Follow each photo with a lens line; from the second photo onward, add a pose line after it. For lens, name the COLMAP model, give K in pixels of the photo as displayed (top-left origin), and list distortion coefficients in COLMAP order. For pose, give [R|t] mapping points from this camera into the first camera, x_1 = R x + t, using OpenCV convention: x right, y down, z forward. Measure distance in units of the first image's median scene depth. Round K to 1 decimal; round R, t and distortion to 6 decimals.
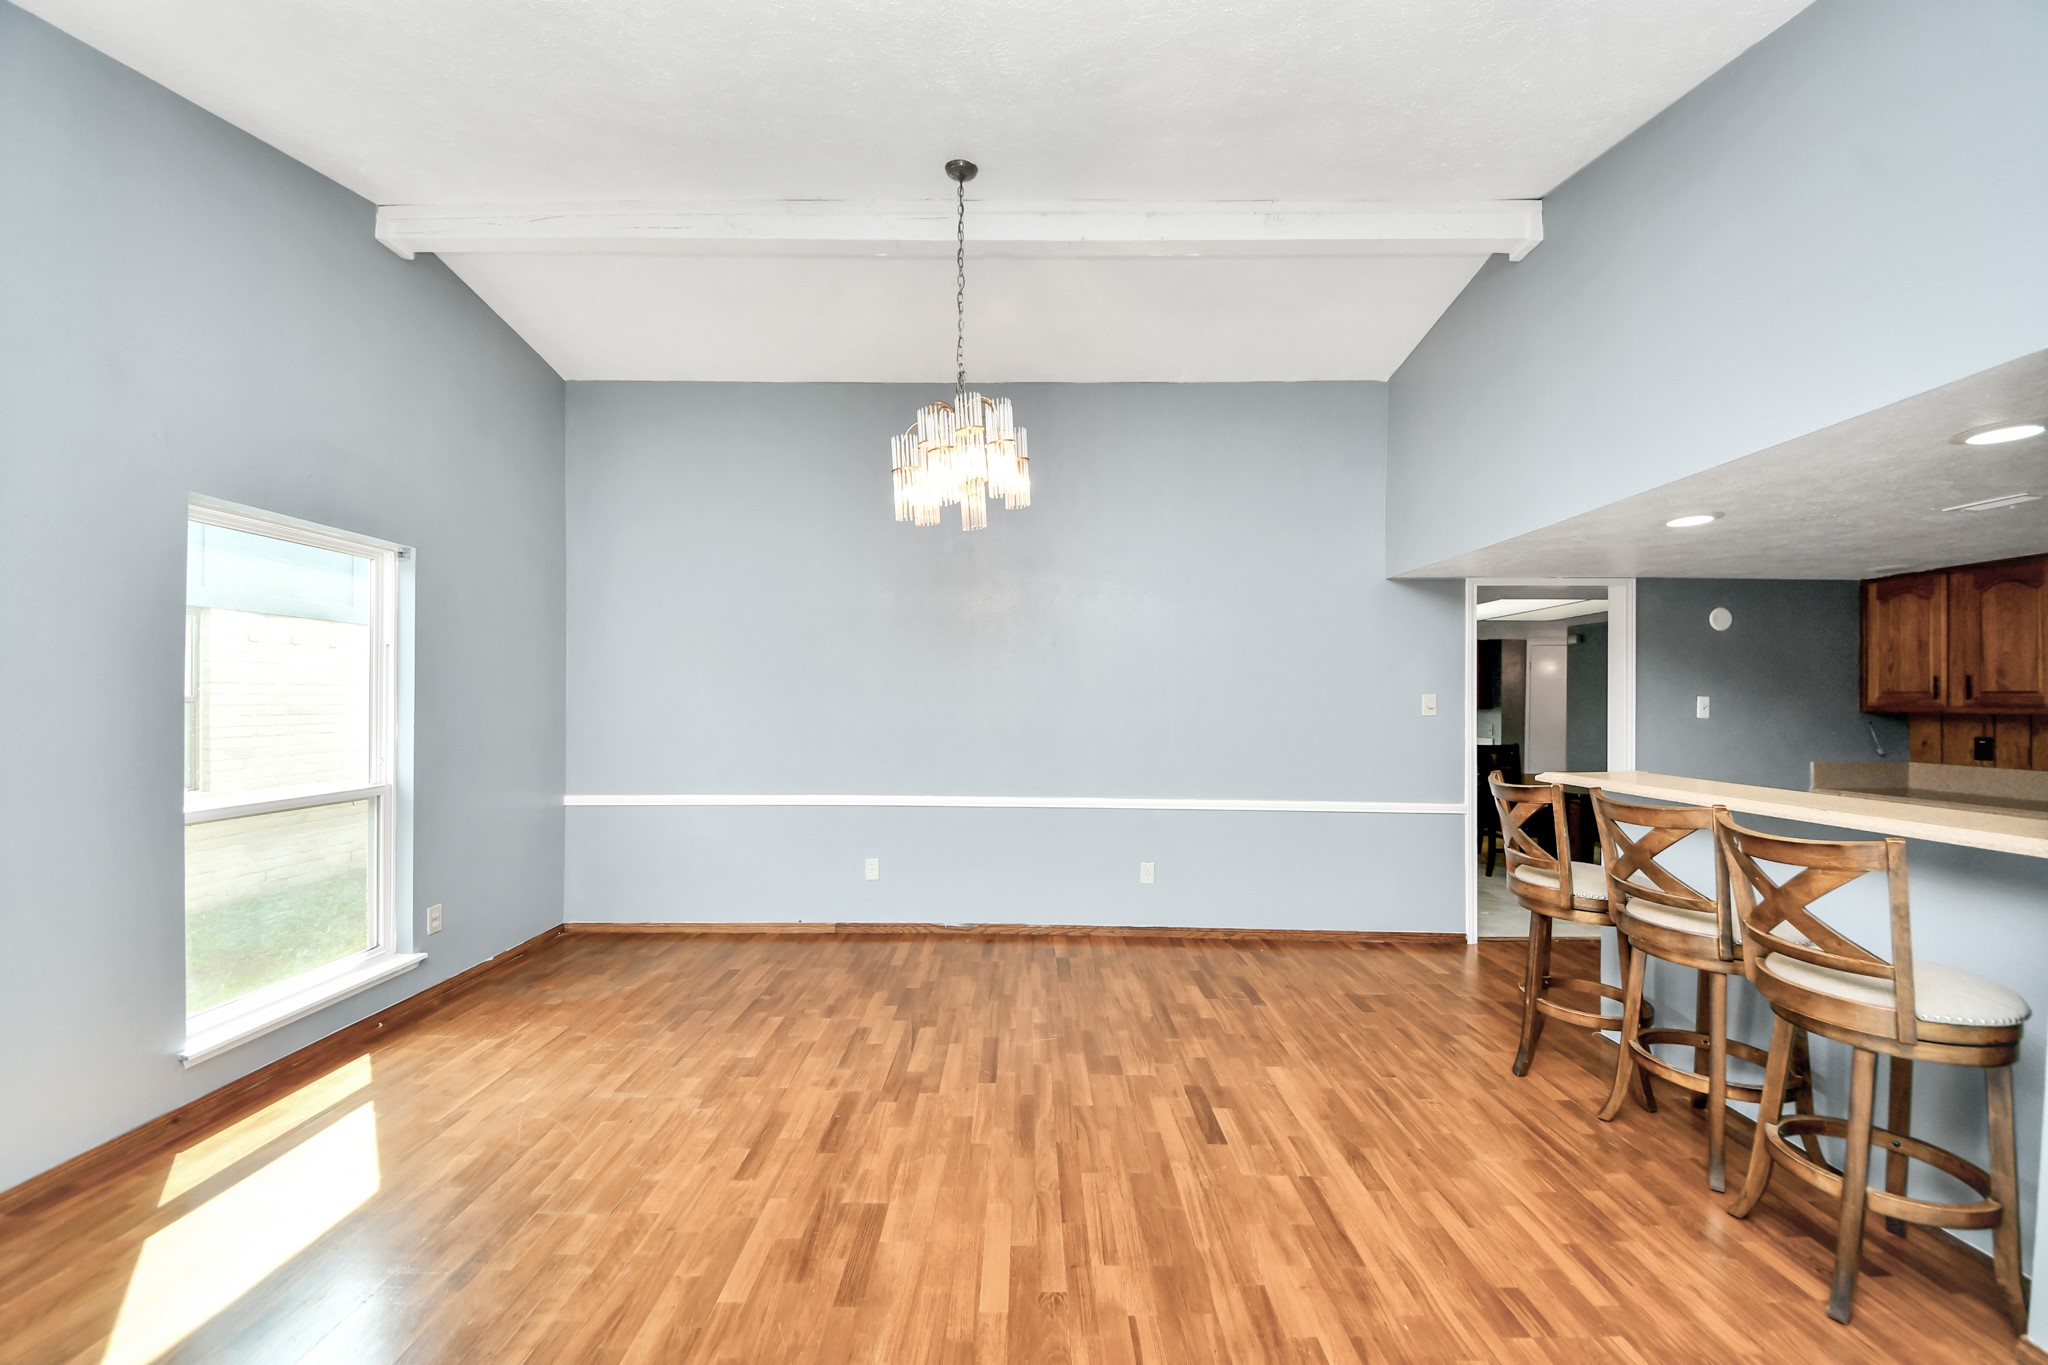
lens RADIAL K [[724.0, 0, 1014.0], [0, 724.0, 697.4], [0, 0, 1]] dist [0.035351, -0.024612]
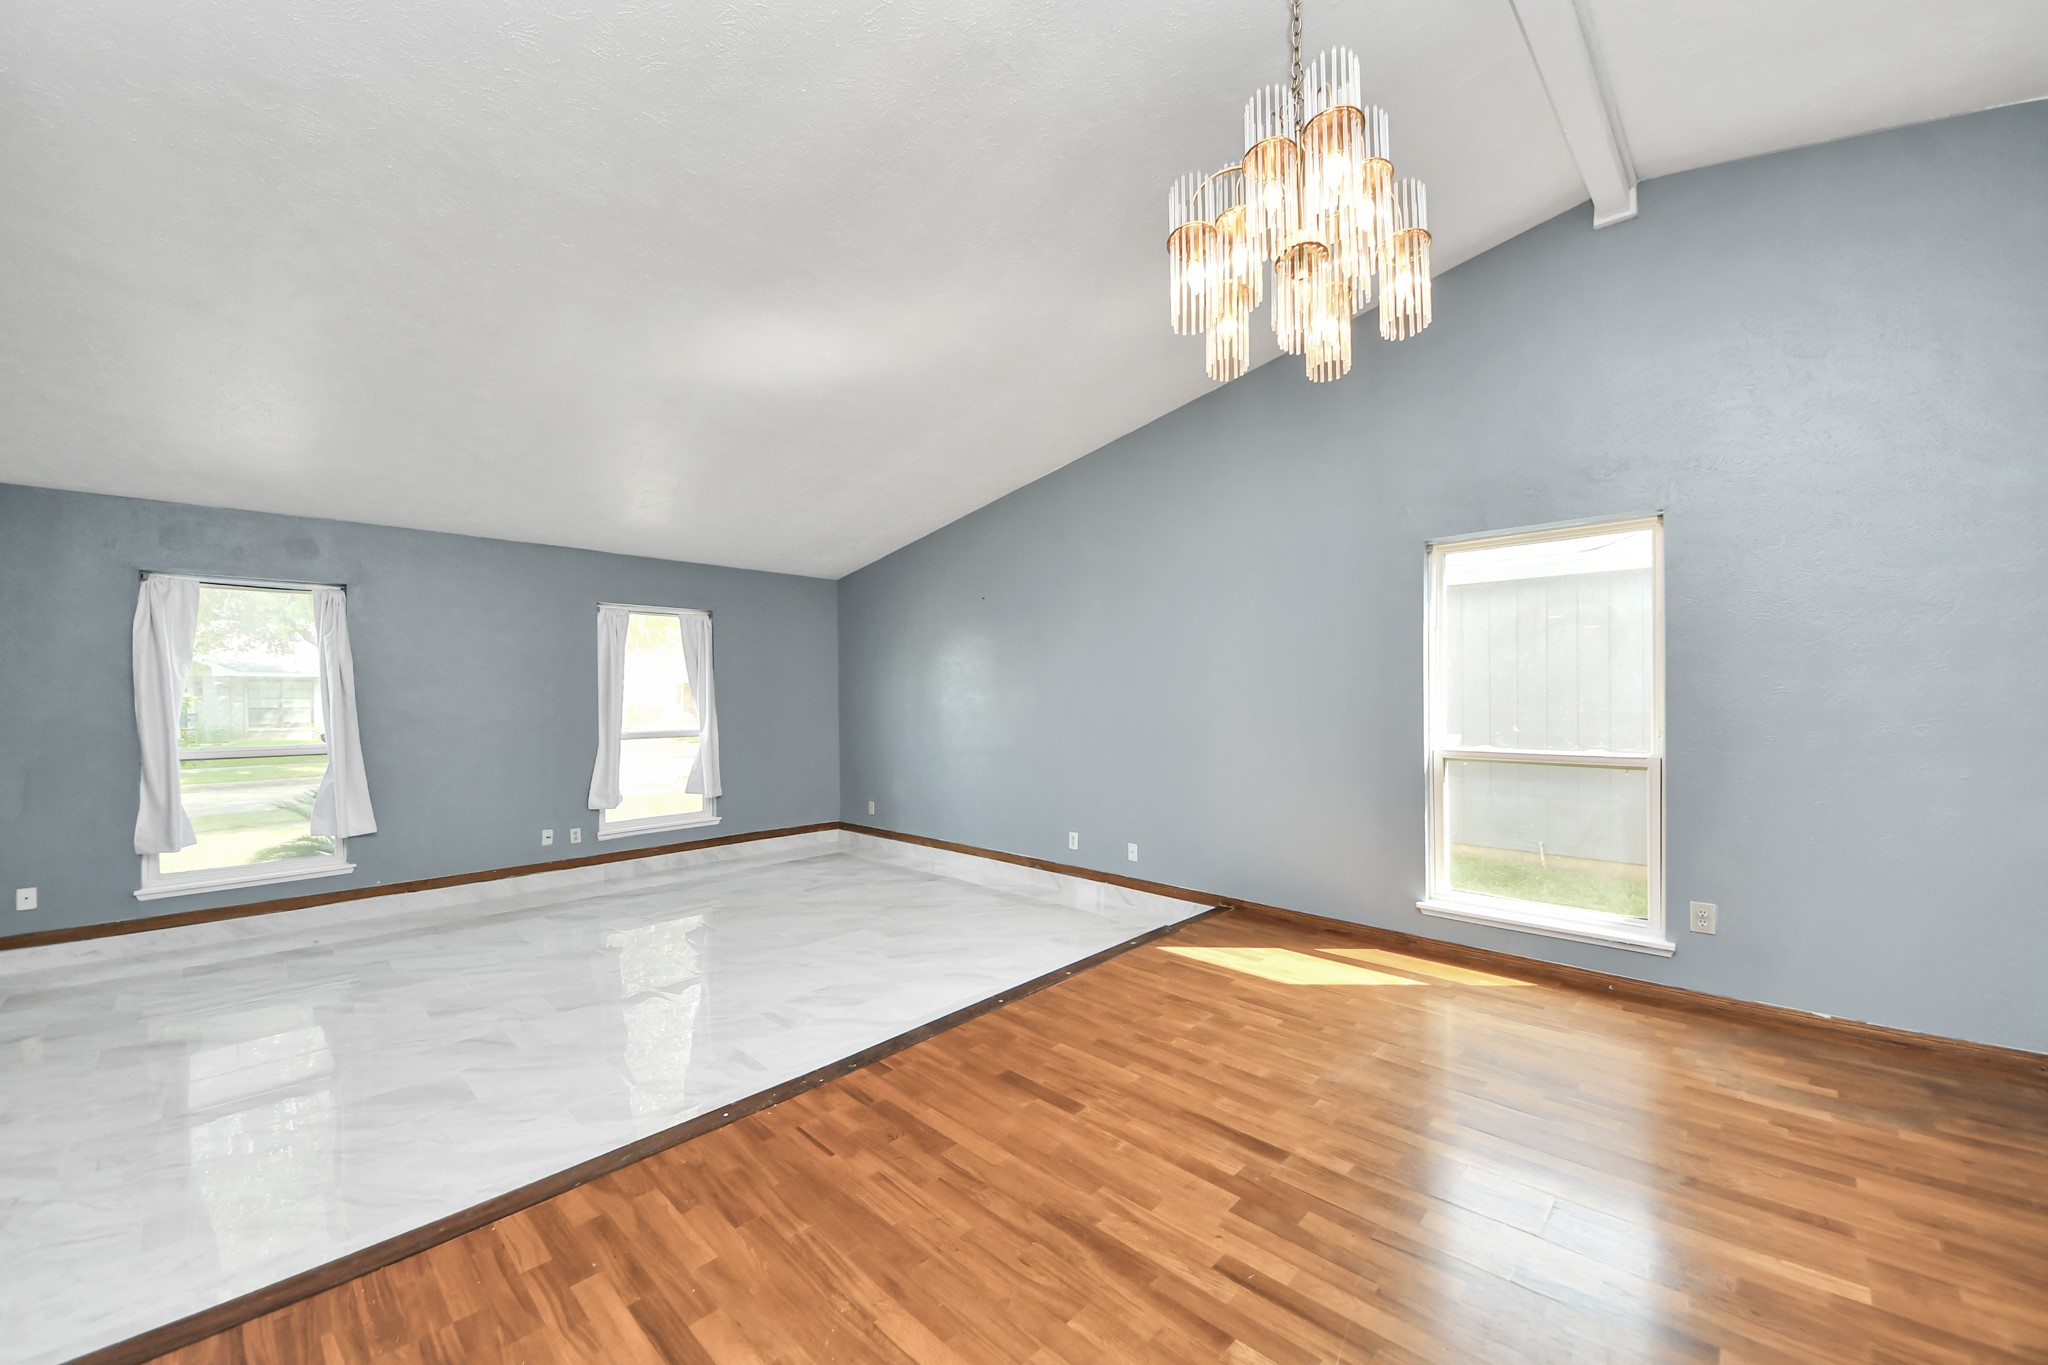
lens RADIAL K [[765.2, 0, 1036.6], [0, 765.2, 691.7], [0, 0, 1]] dist [0.014247, -0.012243]
pose [[-0.666883, 0.000270, -0.745162, 0.519177], [0.006775, 0.999961, -0.005701, 0.037397], [0.745132, -0.008850, -0.666859, 1.229163]]
